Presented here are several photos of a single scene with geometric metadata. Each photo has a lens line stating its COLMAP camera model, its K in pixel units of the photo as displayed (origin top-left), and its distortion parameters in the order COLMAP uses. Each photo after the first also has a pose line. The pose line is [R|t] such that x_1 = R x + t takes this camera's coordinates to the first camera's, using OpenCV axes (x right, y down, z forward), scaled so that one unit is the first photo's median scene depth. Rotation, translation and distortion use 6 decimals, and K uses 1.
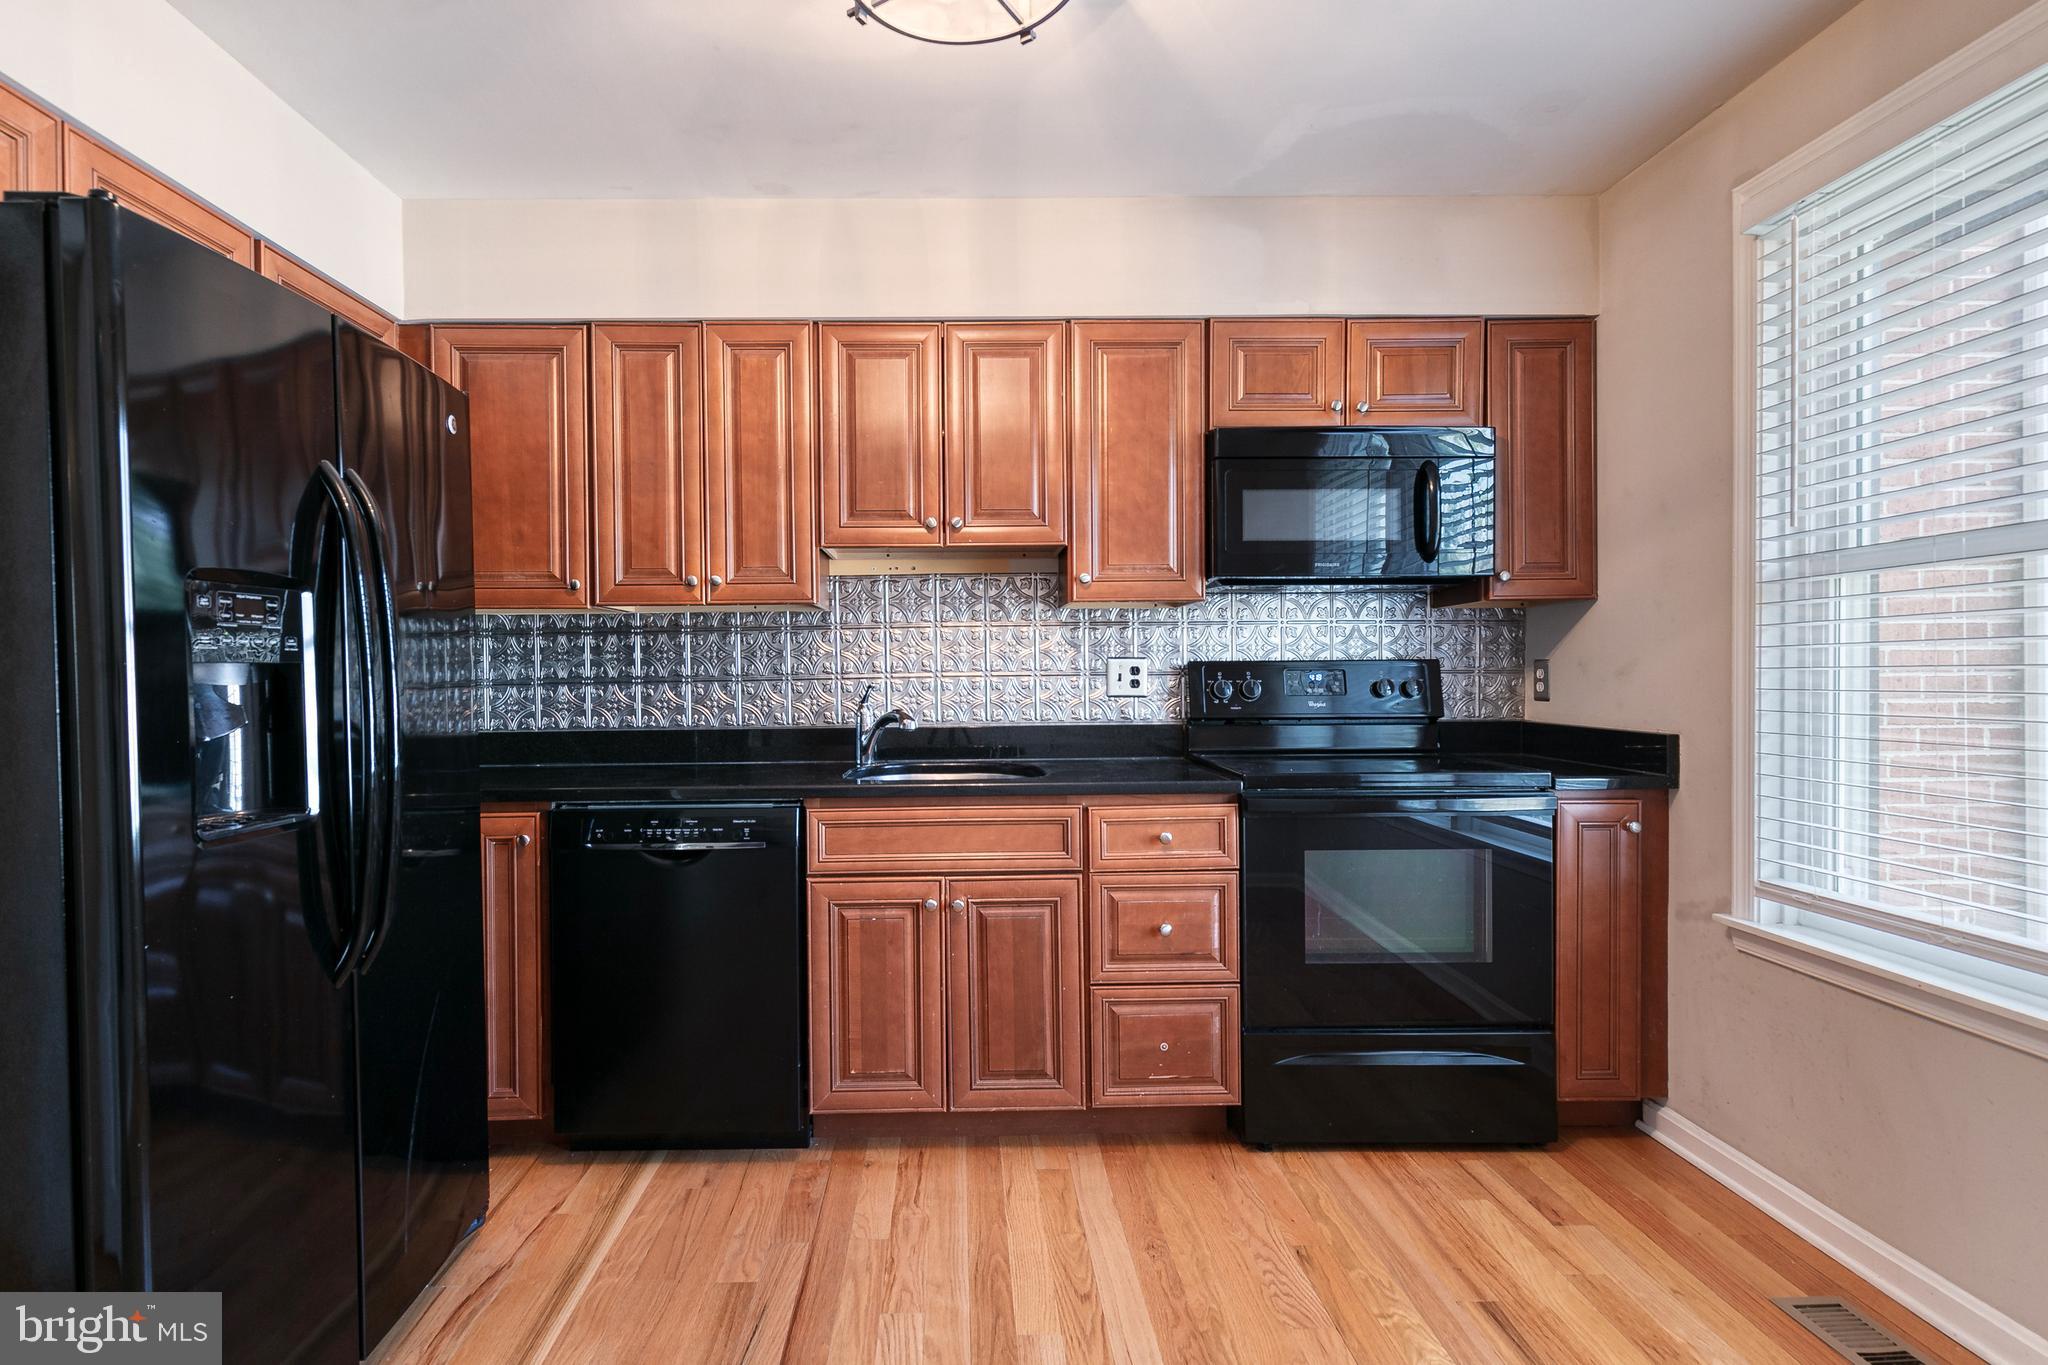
lens RADIAL K [[1005.9, 0, 964.9], [0, 1005.9, 685.5], [0, 0, 1]] dist [0.013038, -0.001731]
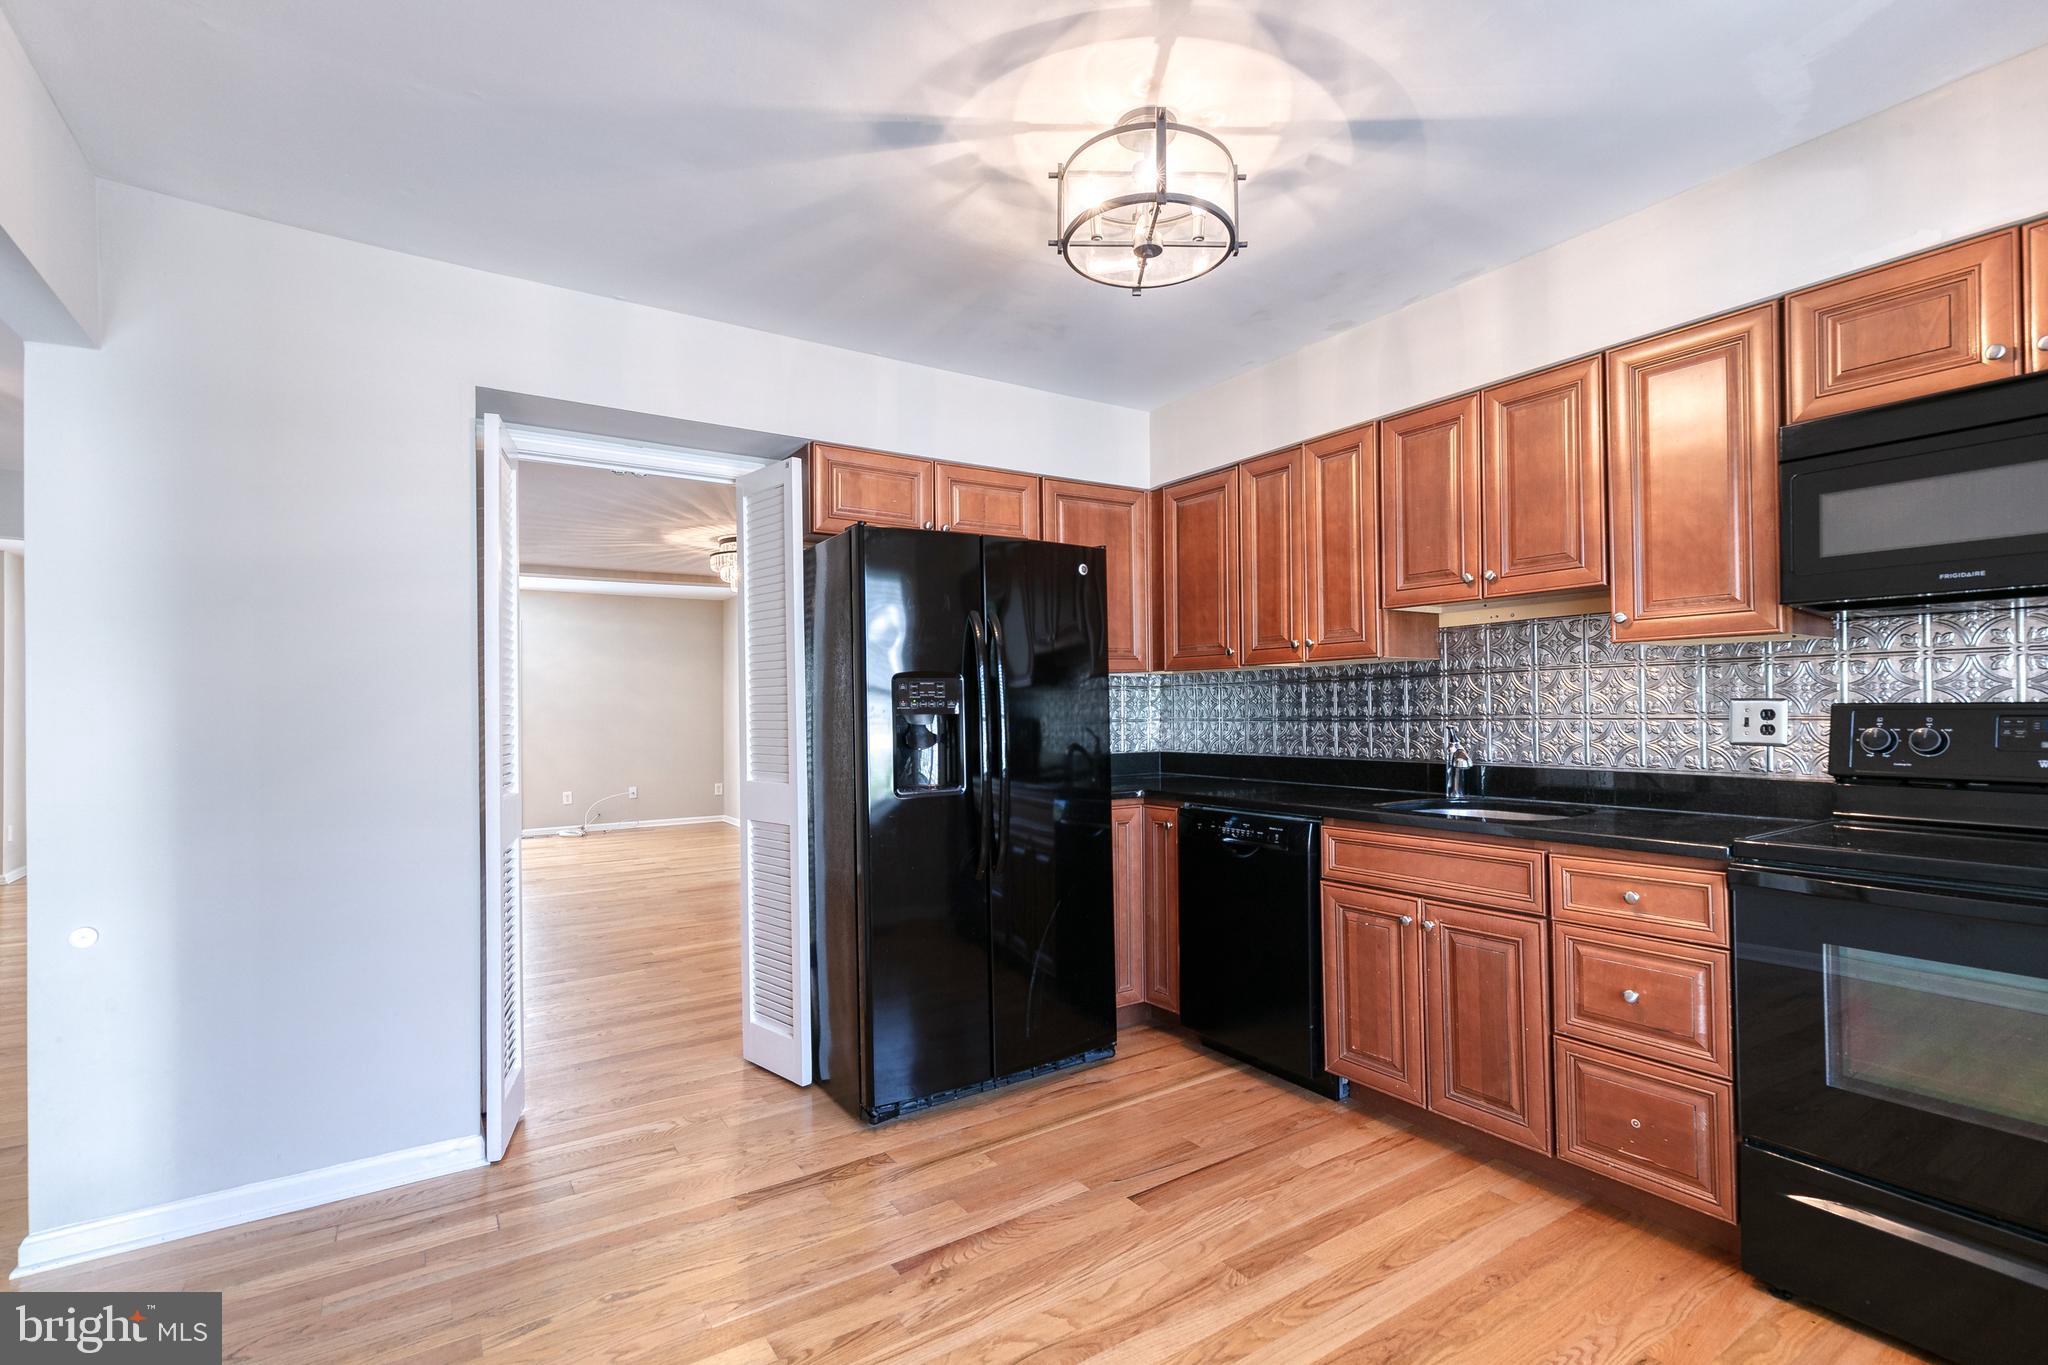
lens RADIAL K [[922.3, 0, 1029.9], [0, 922.3, 714.1], [0, 0, 1]] dist [0.008796, -0.000493]
pose [[0.549674, 0.004773, -0.835366, 0.597316], [-0.006259, 0.999979, 0.001596, -0.015434], [0.835356, 0.004352, 0.549692, 0.065065]]
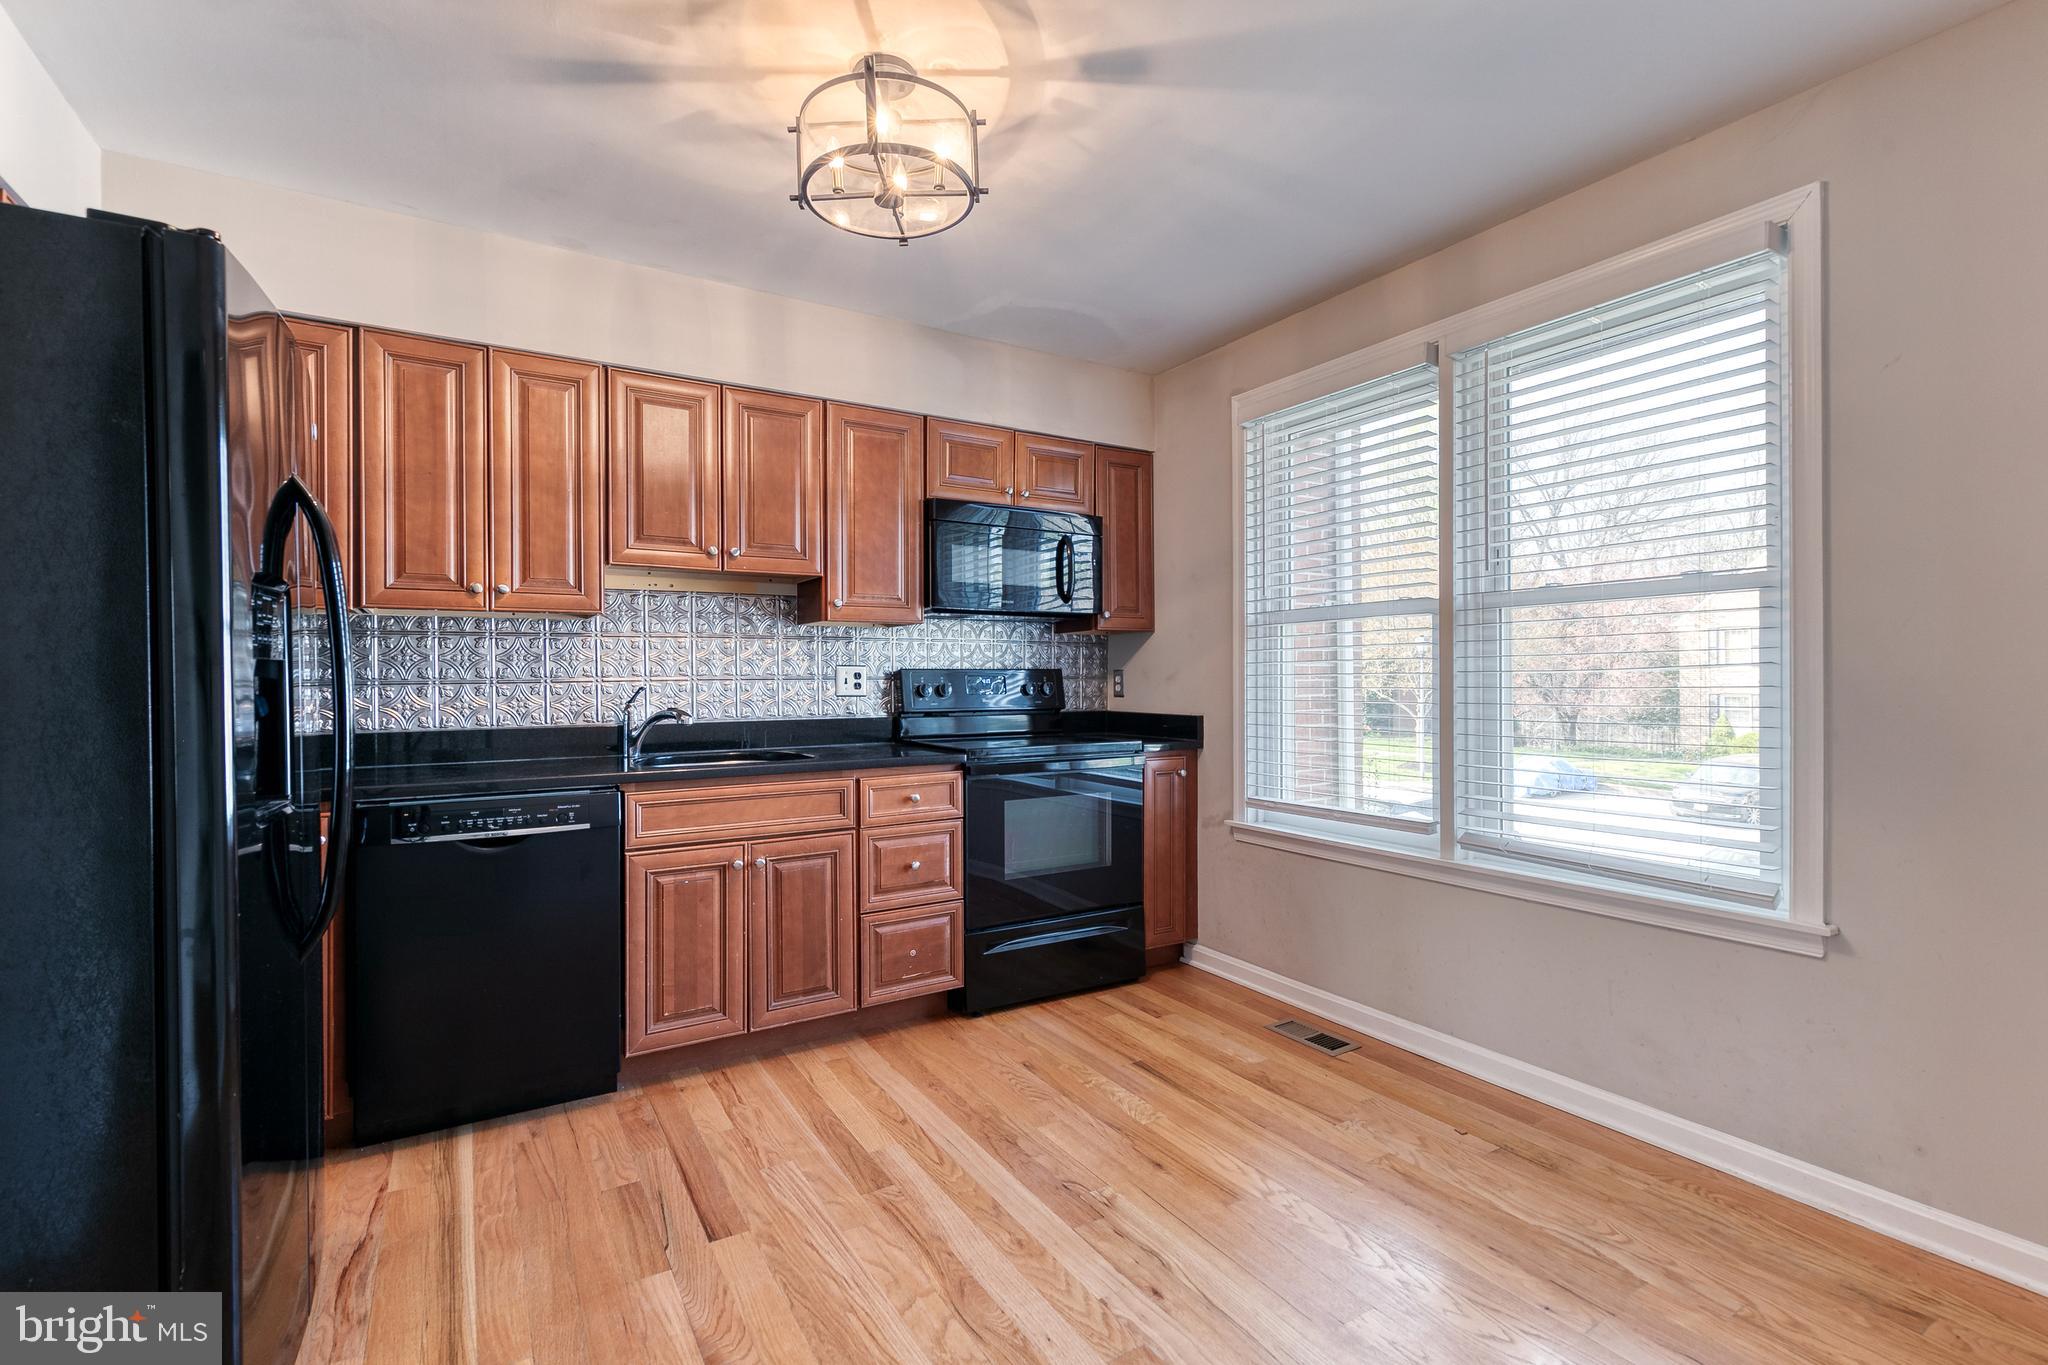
lens RADIAL K [[935.3, 0, 1044.0], [0, 935.3, 681.8], [0, 0, 1]] dist [0.012127, -0.001974]
pose [[0.856983, 0.002262, 0.515340, -0.297897], [0.004832, 0.999911, -0.012425, 0.010825], [-0.515323, 0.013138, 0.856895, -0.170810]]
